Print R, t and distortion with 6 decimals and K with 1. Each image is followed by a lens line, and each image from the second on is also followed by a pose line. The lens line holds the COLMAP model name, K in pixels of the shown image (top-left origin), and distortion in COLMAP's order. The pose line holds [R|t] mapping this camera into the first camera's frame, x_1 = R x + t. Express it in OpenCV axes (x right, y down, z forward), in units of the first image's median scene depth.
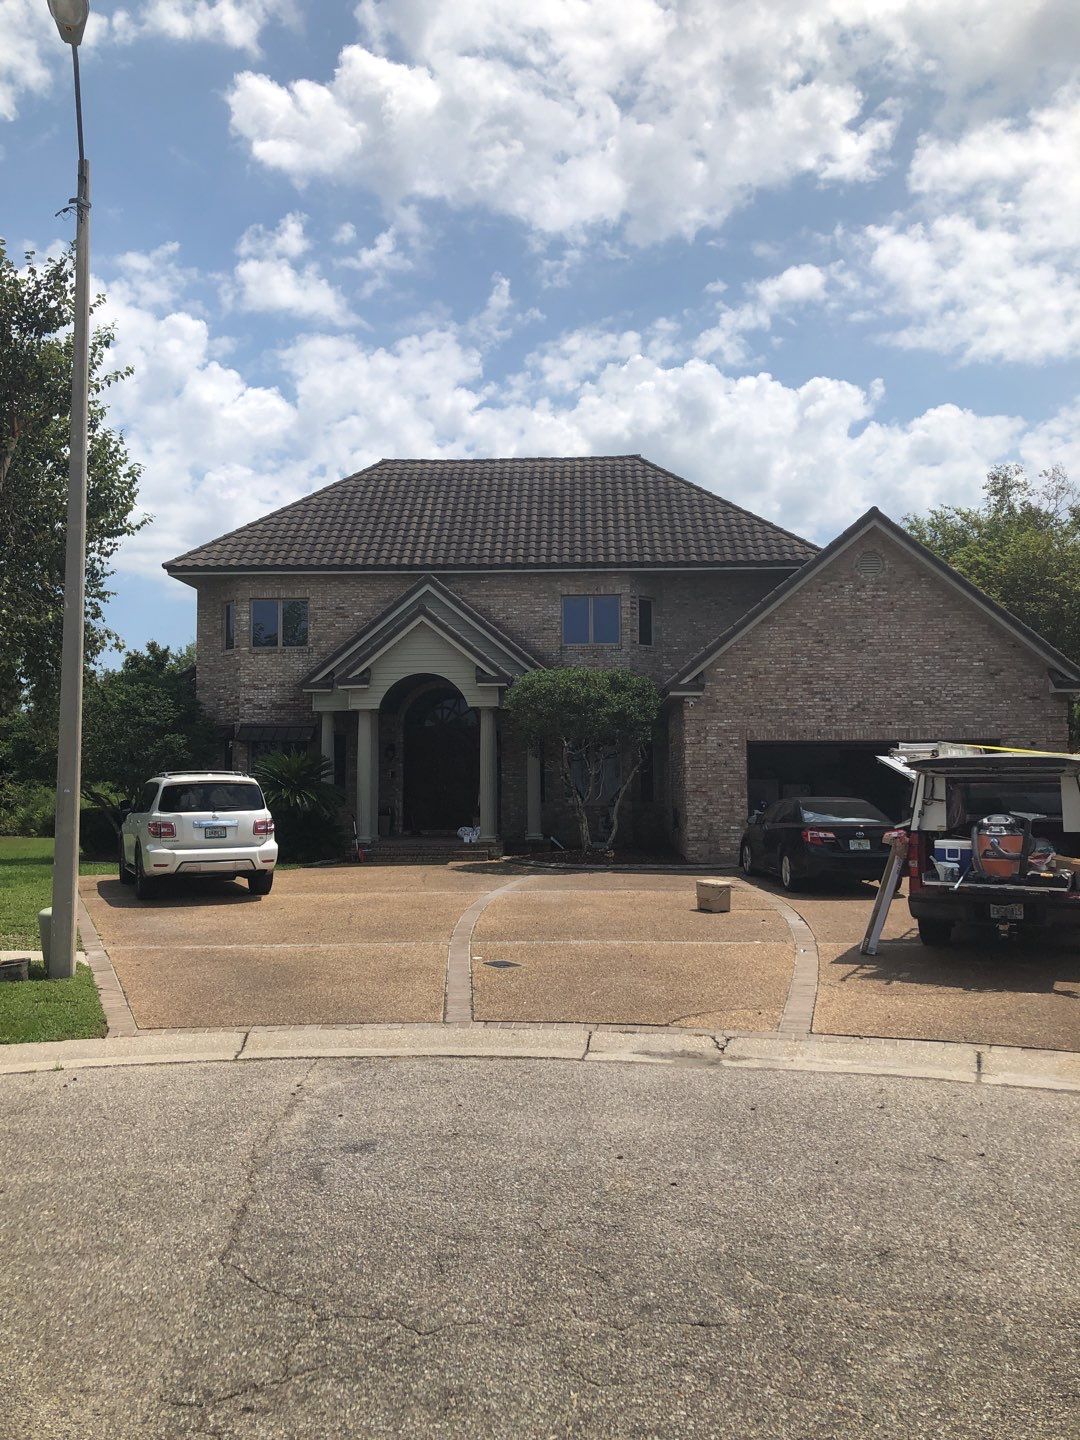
lens RADIAL K [[1171.7, 0, 540.0], [0, 1171.7, 720.0], [0, 0, 1]] dist [0.004816, 0.062113]
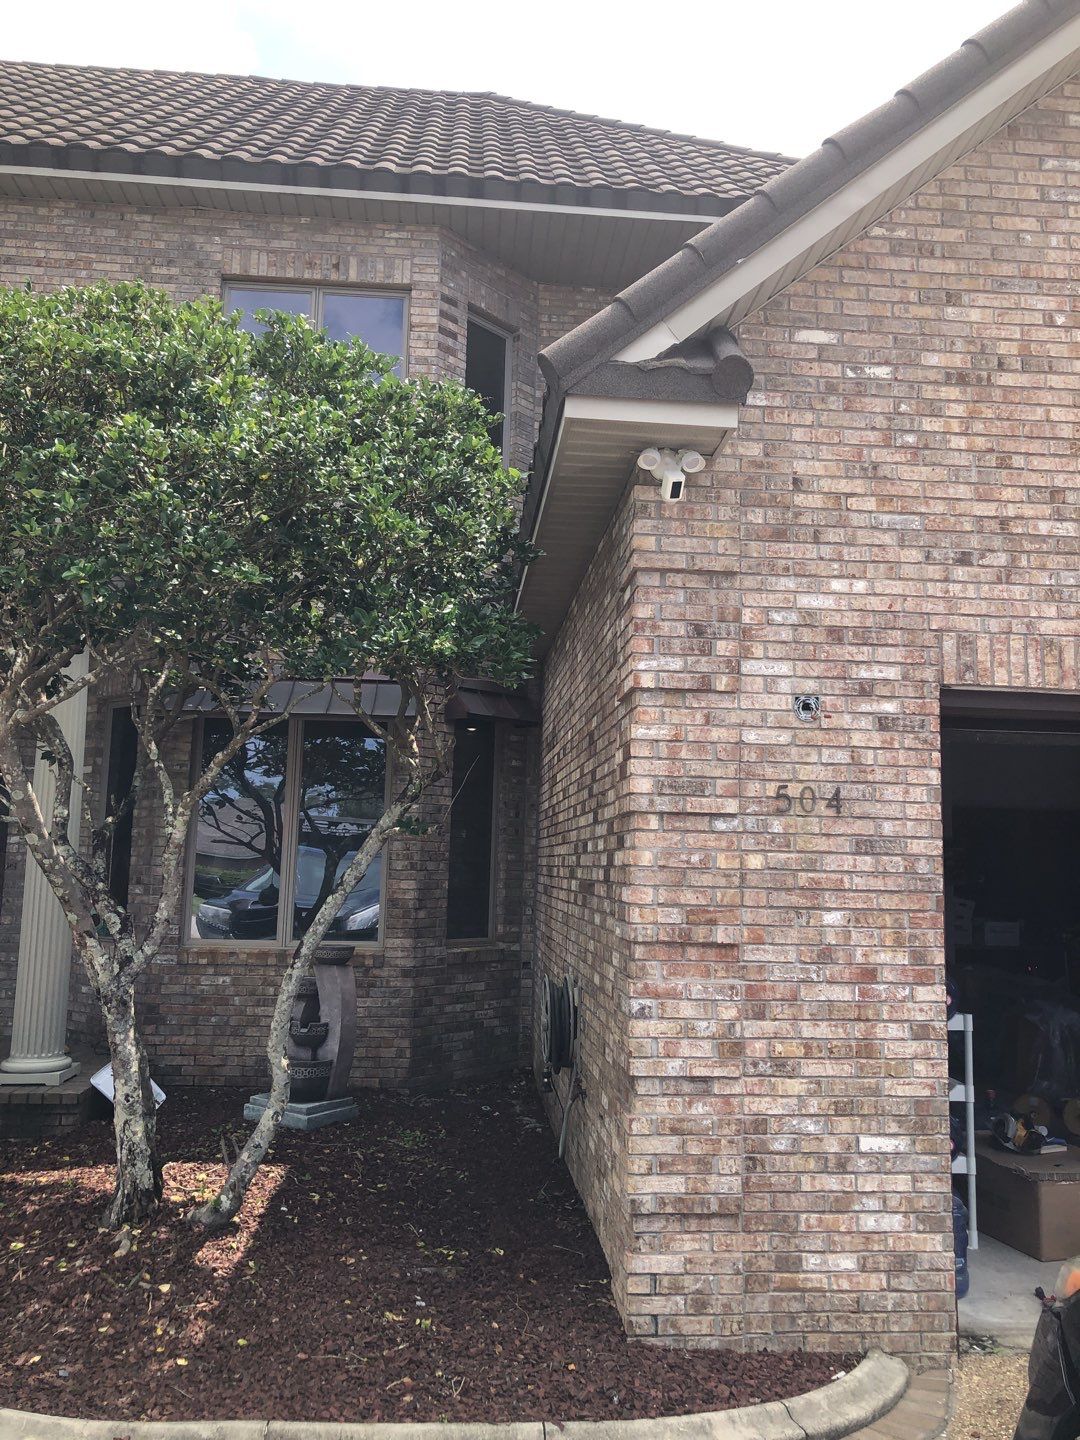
lens RADIAL K [[1133.2, 0, 540.0], [0, 1133.2, 720.0], [0, 0, 1]] dist [-0.000697, -0.009311]
pose [[0.993316, 0.041301, 0.107784, 0.088892], [-0.034037, 0.997079, -0.068381, 0.038200], [-0.110293, 0.064255, 0.991820, 0.816623]]
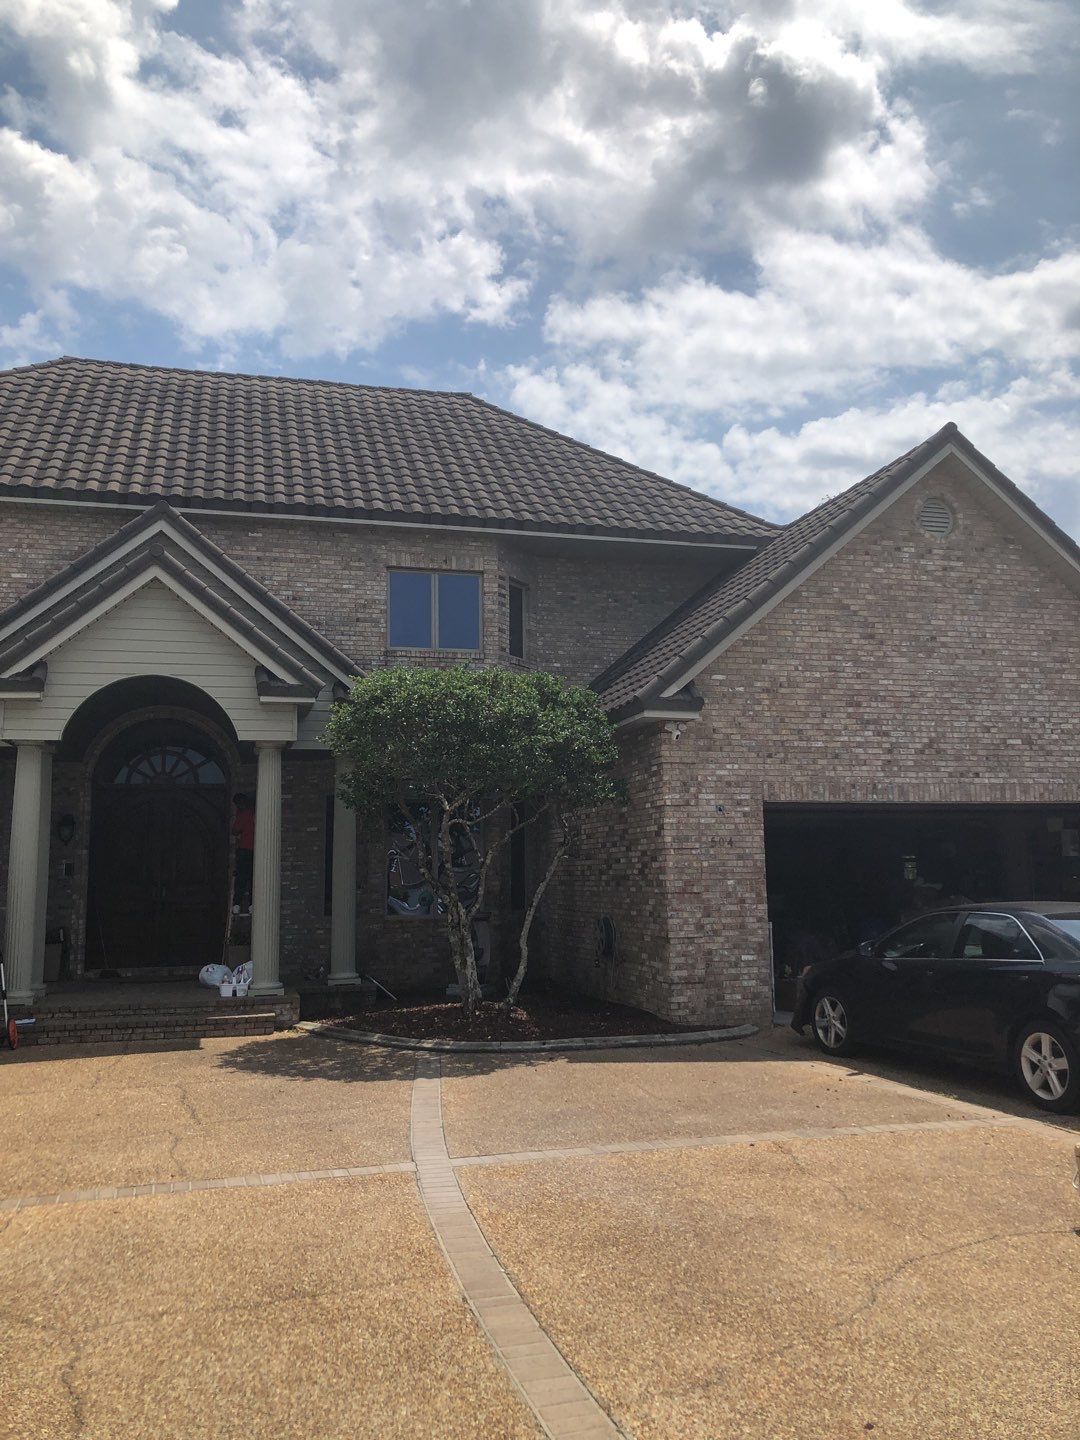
lens RADIAL K [[1133.2, 0, 540.0], [0, 1133.2, 720.0], [0, 0, 1]] dist [-0.000697, -0.009311]
pose [[0.953816, 0.029685, 0.298923, -0.093278], [-0.005117, 0.996567, -0.082637, 0.024081], [-0.300349, 0.077290, 0.950693, 0.503668]]
